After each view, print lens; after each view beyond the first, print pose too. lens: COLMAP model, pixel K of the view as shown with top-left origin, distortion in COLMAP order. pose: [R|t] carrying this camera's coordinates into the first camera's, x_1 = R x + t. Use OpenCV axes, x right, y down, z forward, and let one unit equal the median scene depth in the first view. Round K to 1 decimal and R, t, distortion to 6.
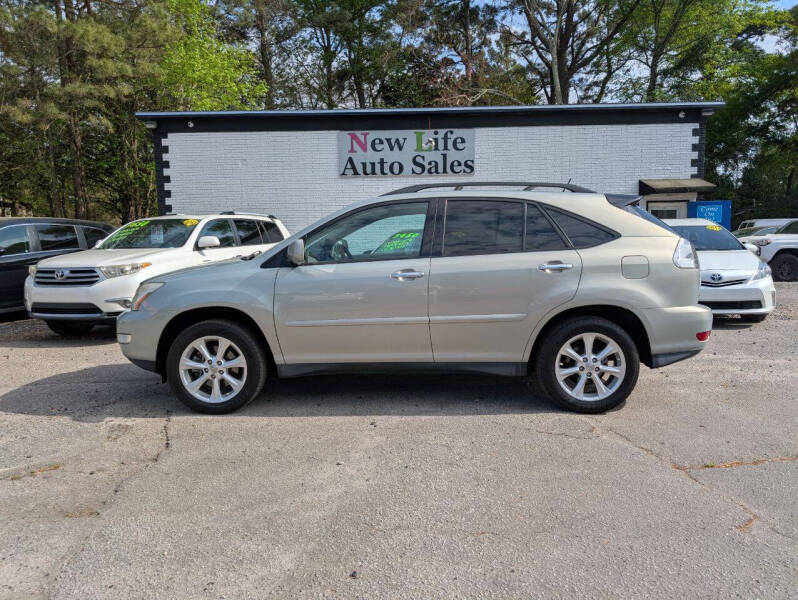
lens RADIAL K [[583.3, 0, 404.3], [0, 583.3, 302.4], [0, 0, 1]] dist [0.022618, -0.020225]
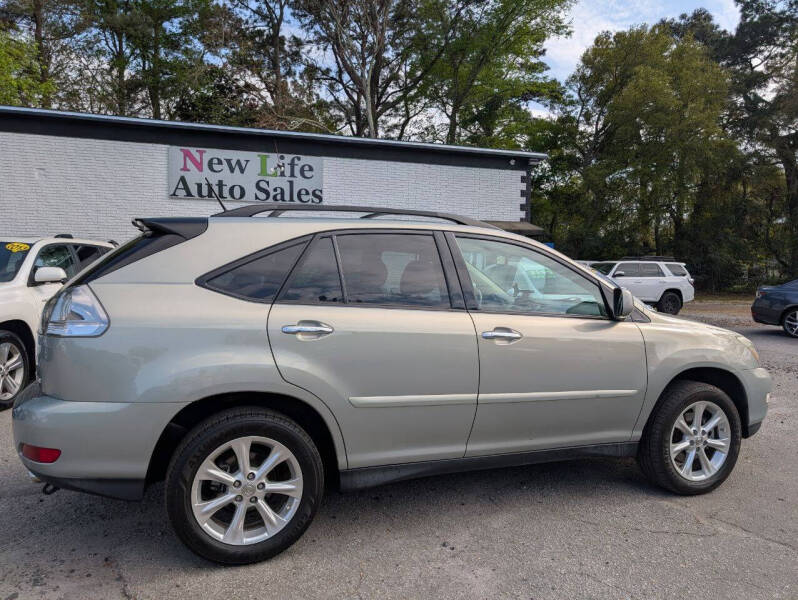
lens RADIAL K [[583.3, 0, 393.5], [0, 583.3, 301.1], [0, 0, 1]] dist [0.022618, -0.020225]
pose [[0.940350, 0.006875, 0.340138, -0.092307], [0.011371, 0.998602, -0.051618, -0.013954], [-0.340018, 0.052406, 0.938958, 0.084354]]
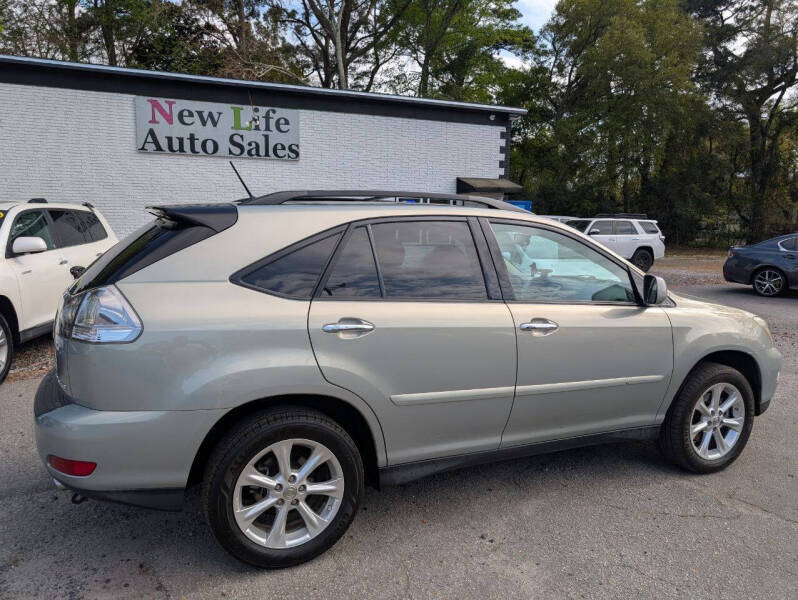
lens RADIAL K [[583.3, 0, 395.7], [0, 583.3, 299.3], [0, 0, 1]] dist [0.022618, -0.020225]
pose [[0.917412, -0.025436, 0.397124, -0.110433], [0.014942, 0.999453, 0.029496, -0.027331], [-0.397658, -0.021126, 0.917291, 0.099390]]
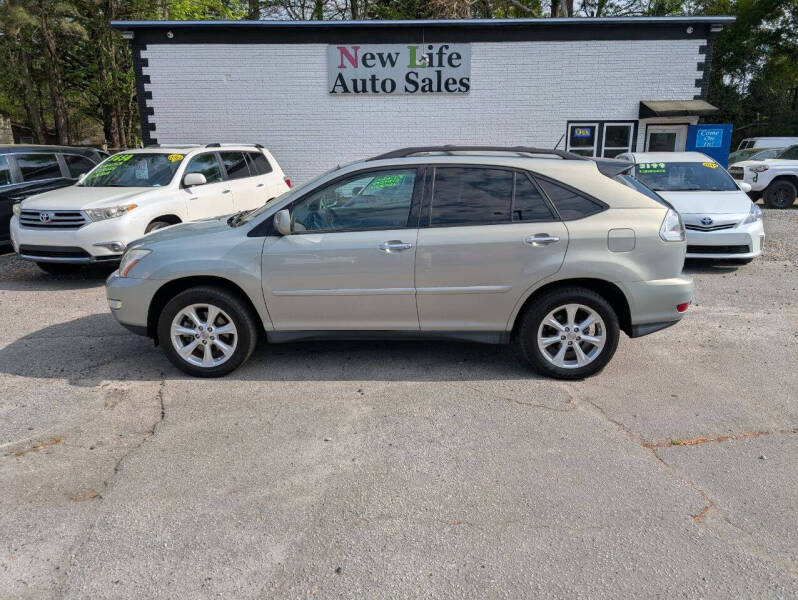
lens RADIAL K [[583.3, 0, 403.2], [0, 583.3, 300.6], [0, 0, 1]] dist [0.022618, -0.020225]
pose [[0.999920, 0.006918, 0.010555, 0.002703], [-0.008448, 0.988270, 0.152486, -0.028365], [-0.009377, -0.152563, 0.988249, -0.001186]]
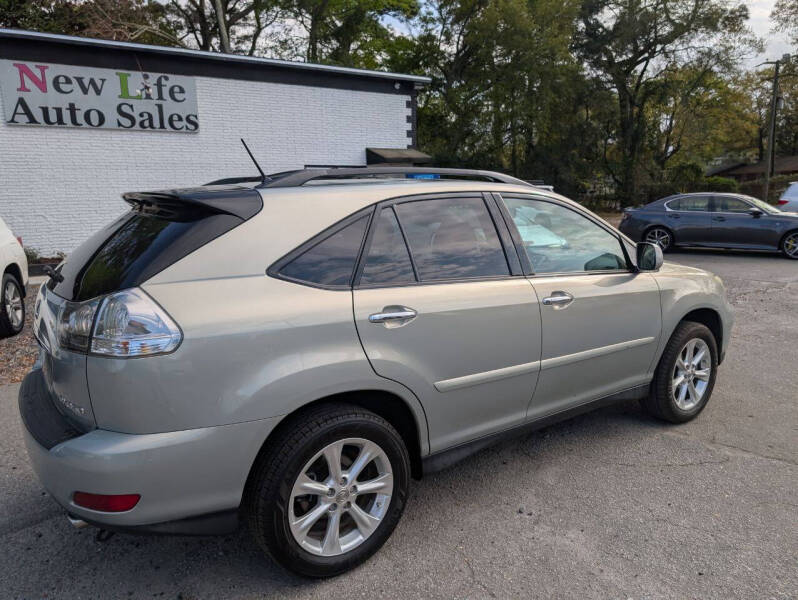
lens RADIAL K [[583.3, 0, 408.8], [0, 583.3, 302.5], [0, 0, 1]] dist [0.022618, -0.020225]
pose [[0.815064, -0.107999, 0.569217, -0.141900], [0.067670, 0.993494, 0.091602, -0.032228], [-0.575406, -0.036143, 0.817069, 0.126558]]
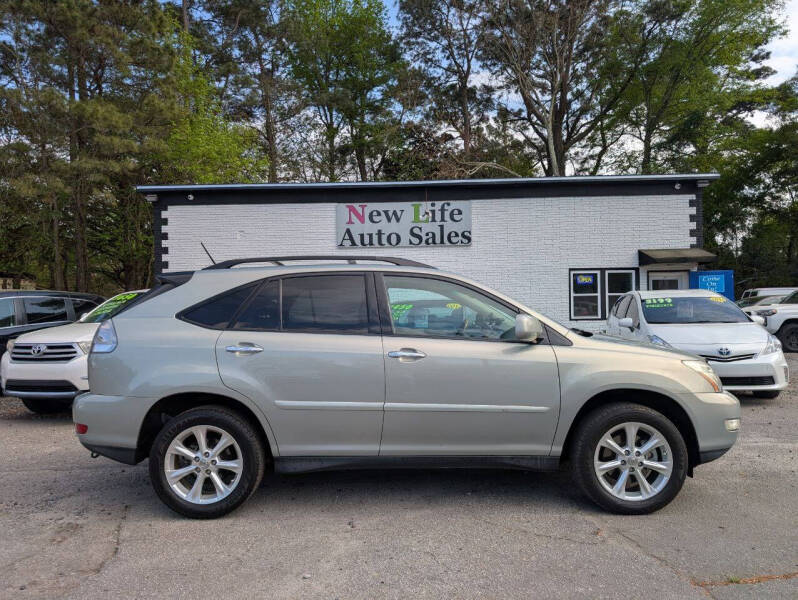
lens RADIAL K [[583.3, 0, 400.4], [0, 583.3, 303.6], [0, 0, 1]] dist [0.022618, -0.020225]
pose [[0.999936, -0.002007, -0.011106, 0.008512], [0.000732, 0.993523, -0.113633, -0.006163], [0.011262, 0.113618, 0.993461, 0.019110]]
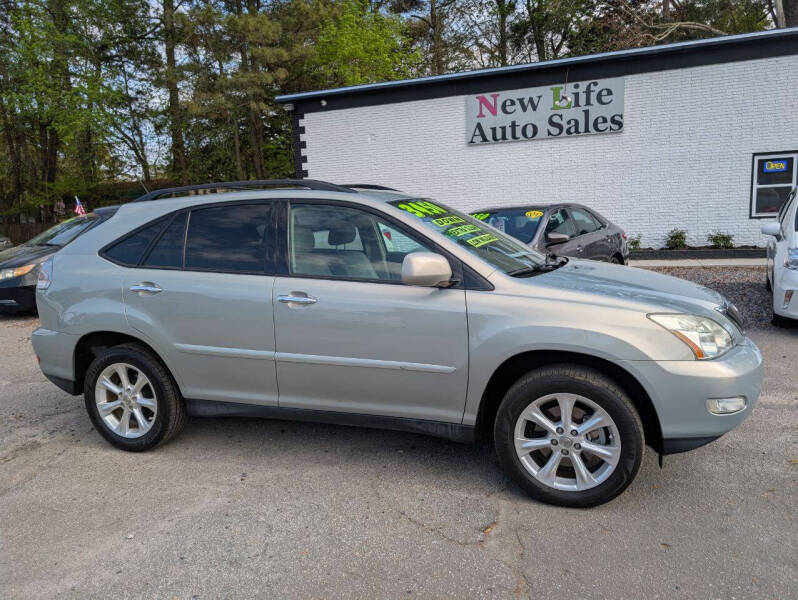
lens RADIAL K [[583.3, 0, 396.9], [0, 583.3, 299.8], [0, 0, 1]] dist [0.022618, -0.020225]
pose [[0.937670, 0.023889, -0.346705, 0.112520], [-0.003509, 0.998235, 0.059291, -0.024277], [0.347509, -0.054379, 0.936098, 0.076854]]
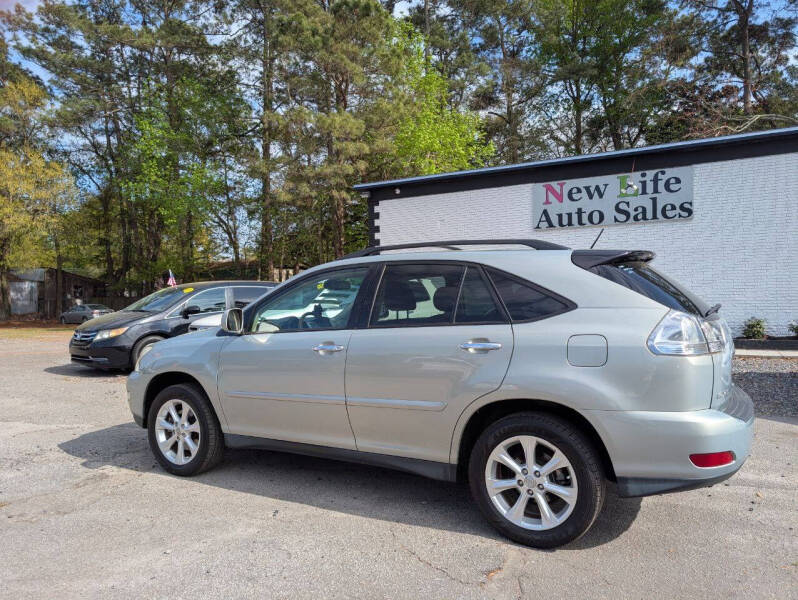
lens RADIAL K [[583.3, 0, 393.6], [0, 583.3, 302.1], [0, 0, 1]] dist [0.022618, -0.020225]
pose [[0.882046, 0.001607, -0.471160, 0.137409], [-0.043577, 0.995986, -0.078182, -0.013874], [0.469144, 0.089492, 0.878576, 0.065152]]
